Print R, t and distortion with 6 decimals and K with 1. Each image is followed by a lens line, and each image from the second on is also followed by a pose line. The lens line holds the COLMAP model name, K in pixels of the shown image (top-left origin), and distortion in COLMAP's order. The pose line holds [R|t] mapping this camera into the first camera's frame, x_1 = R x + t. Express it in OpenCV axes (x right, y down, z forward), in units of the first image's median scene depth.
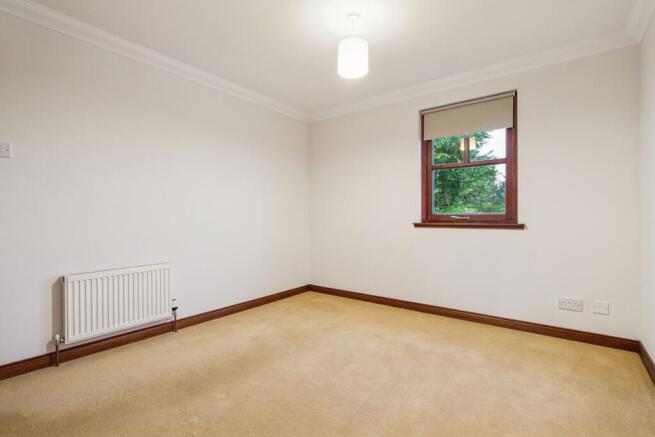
lens RADIAL K [[313.0, 0, 327.8], [0, 313.0, 215.8], [0, 0, 1]] dist [-0.002039, -0.000319]
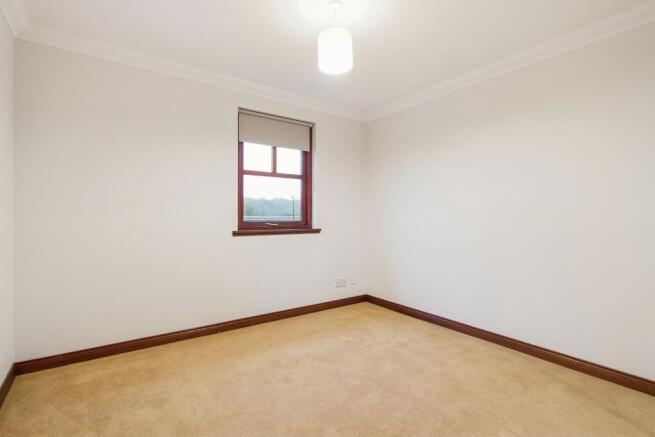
lens RADIAL K [[313.0, 0, 327.1], [0, 313.0, 217.2], [0, 0, 1]] dist [-0.002039, -0.000319]
pose [[0.275421, 0.012608, 0.961241, -0.571762], [0.005321, 0.999879, -0.014639, -0.002369], [-0.961309, 0.009147, 0.275321, 0.571815]]
